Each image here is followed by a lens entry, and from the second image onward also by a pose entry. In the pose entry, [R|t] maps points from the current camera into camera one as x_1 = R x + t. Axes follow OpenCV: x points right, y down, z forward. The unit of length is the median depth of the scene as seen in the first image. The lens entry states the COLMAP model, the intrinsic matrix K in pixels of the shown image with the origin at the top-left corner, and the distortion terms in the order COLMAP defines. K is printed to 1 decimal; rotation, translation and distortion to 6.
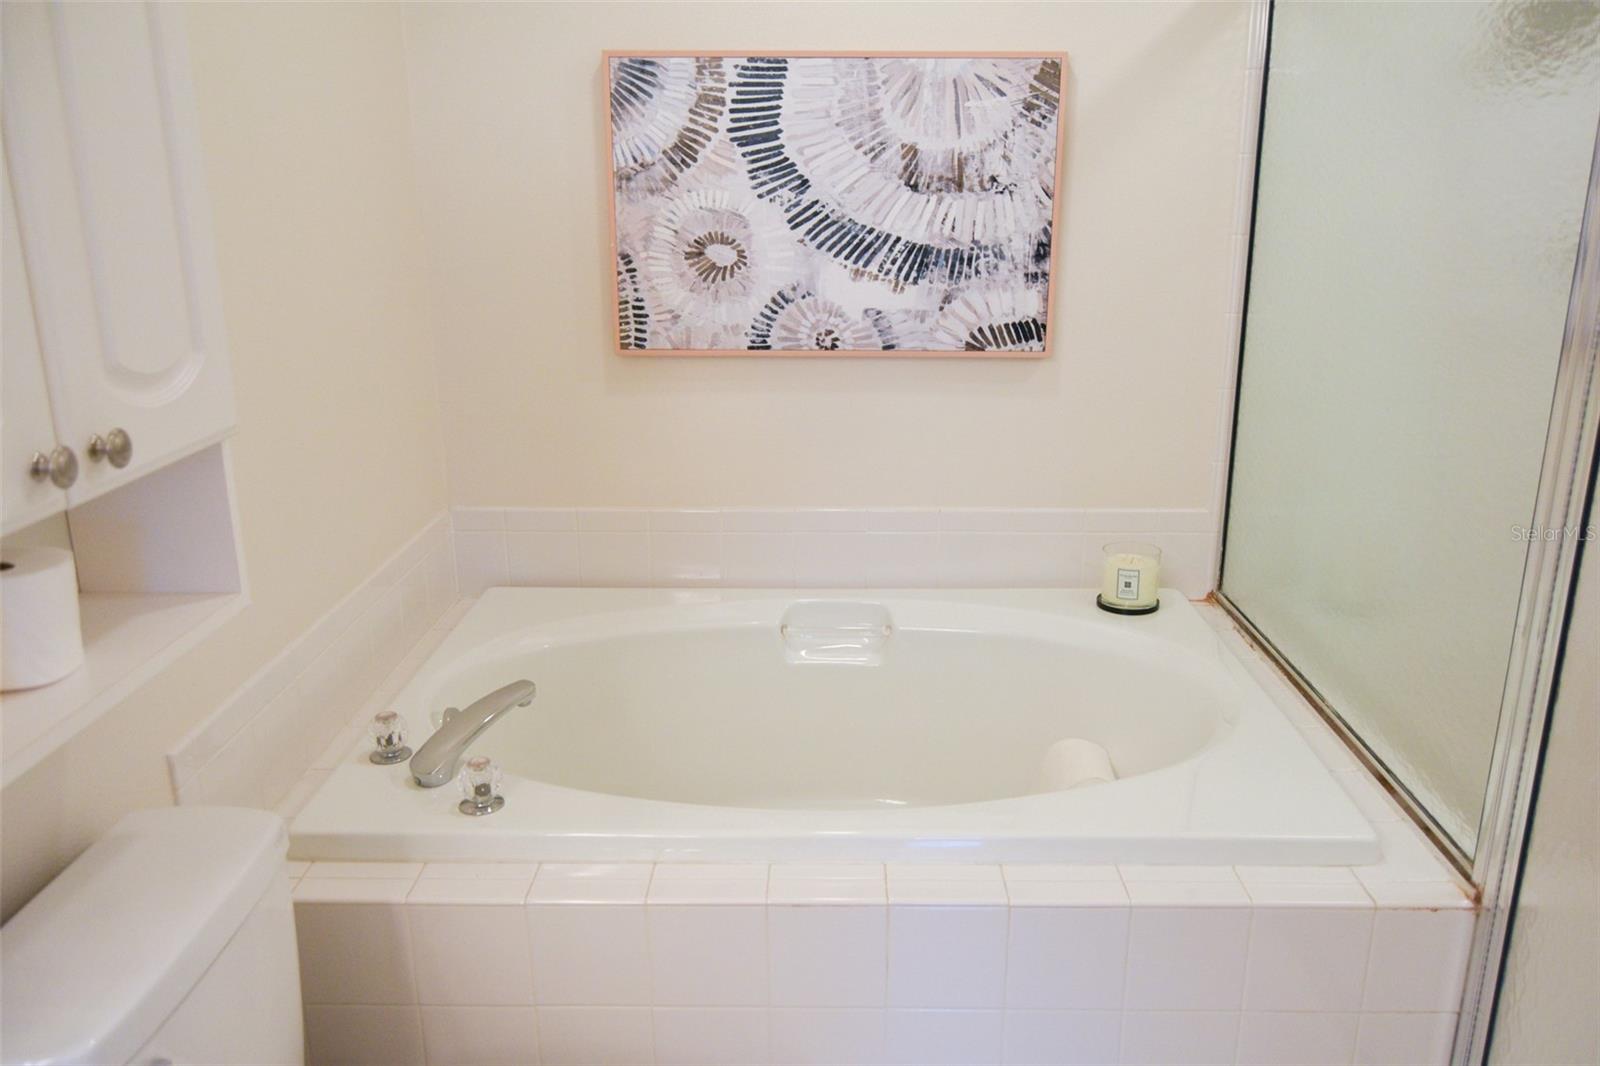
lens RADIAL K [[1258.2, 0, 799.8], [0, 1258.2, 532.6], [0, 0, 1]] dist [-0.009837, -0.002153]
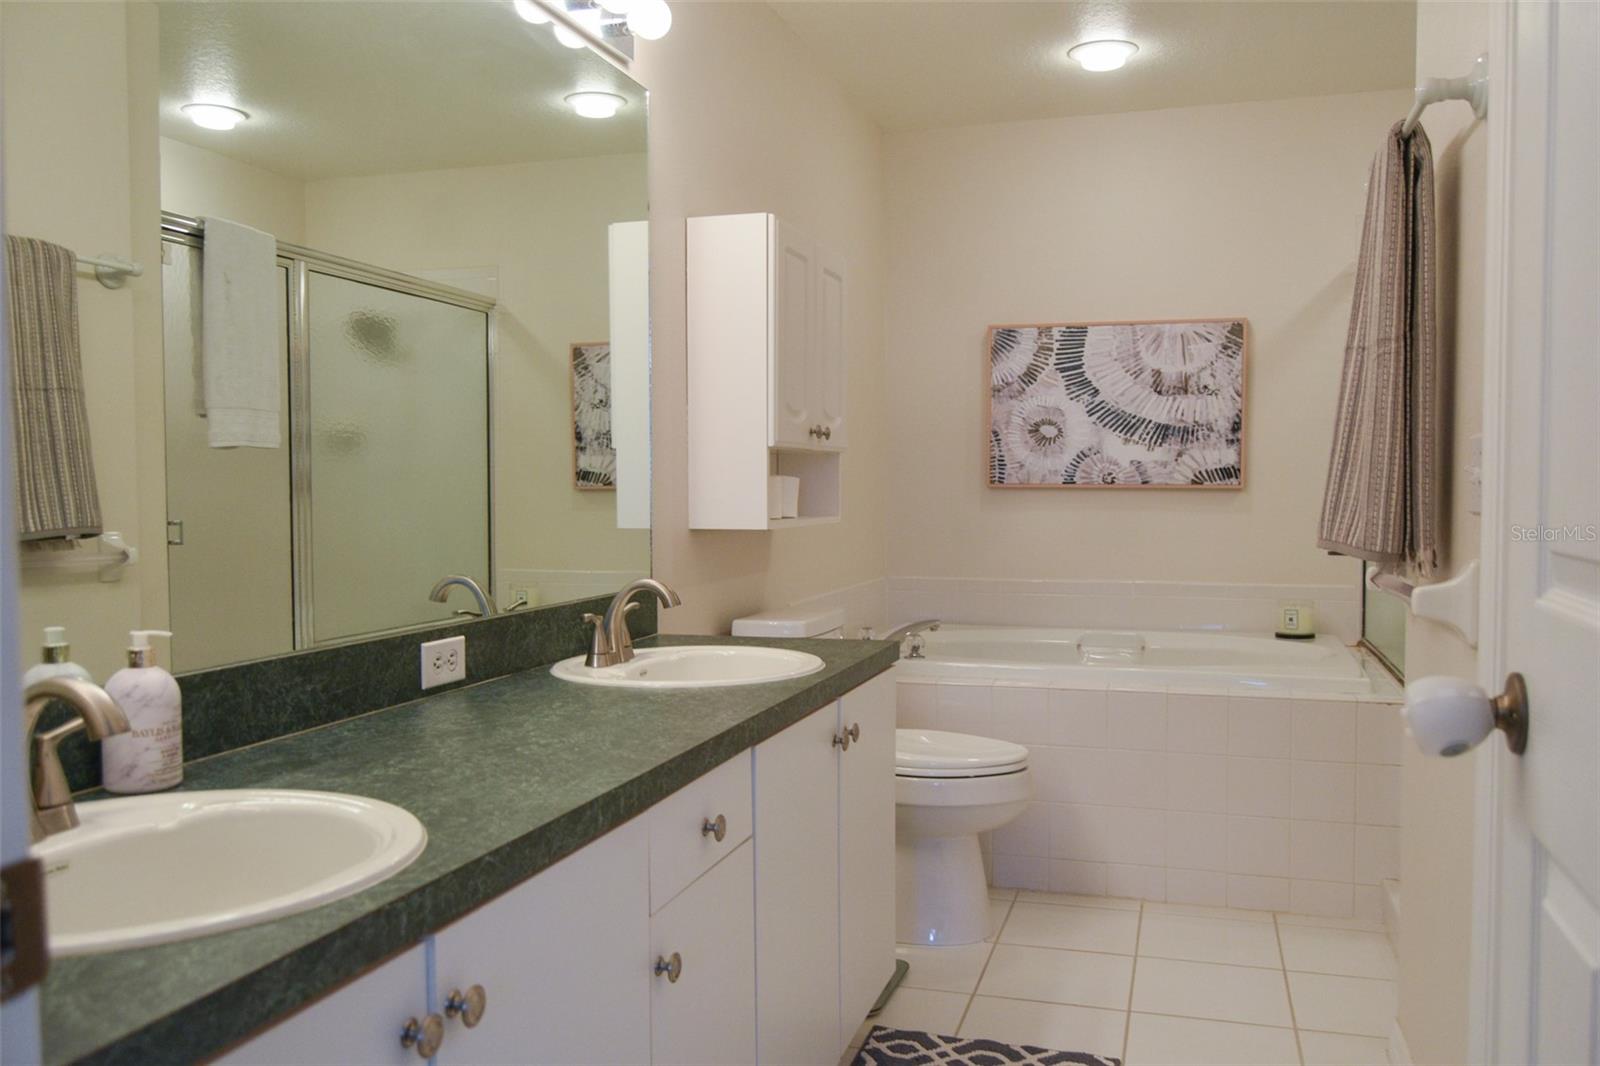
lens RADIAL K [[1258.2, 0, 802.2], [0, 1258.2, 535.8], [0, 0, 1]] dist [-0.009837, -0.002153]
pose [[0.958350, 0.015666, -0.285167, 0.116508], [-0.083587, 0.970158, -0.227611, 0.367757], [0.273091, 0.241967, 0.931060, -0.742537]]
